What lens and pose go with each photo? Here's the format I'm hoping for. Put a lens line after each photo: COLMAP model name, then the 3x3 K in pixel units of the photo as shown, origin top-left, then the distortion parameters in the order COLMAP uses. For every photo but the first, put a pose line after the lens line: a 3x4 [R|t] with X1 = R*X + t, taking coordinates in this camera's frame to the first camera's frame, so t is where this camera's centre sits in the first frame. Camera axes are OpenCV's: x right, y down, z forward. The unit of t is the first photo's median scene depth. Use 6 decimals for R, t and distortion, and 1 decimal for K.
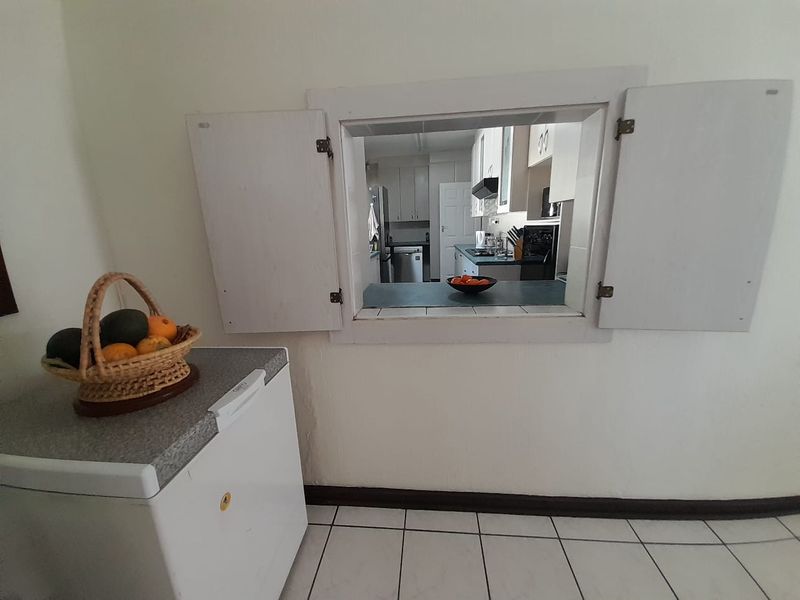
lens RADIAL K [[327.3, 0, 395.0], [0, 327.3, 300.2], [0, 0, 1]] dist [-0.010839, -0.001240]
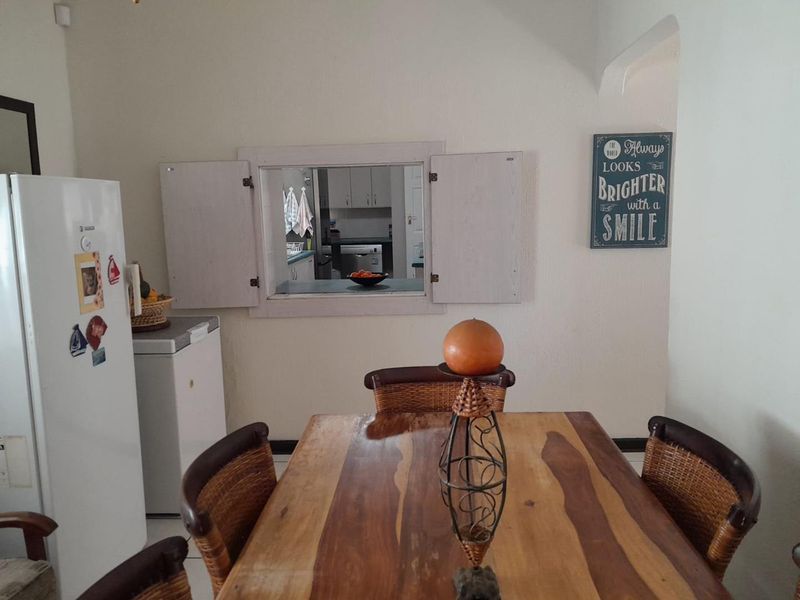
lens RADIAL K [[602.3, 0, 403.9], [0, 602.3, 302.5], [0, 0, 1]] dist [-0.000441, 0.006012]
pose [[0.997755, 0.002312, 0.066928, 0.263652], [0.002011, 0.997919, -0.064445, 0.224456], [-0.066937, 0.064435, 0.995674, -1.481249]]
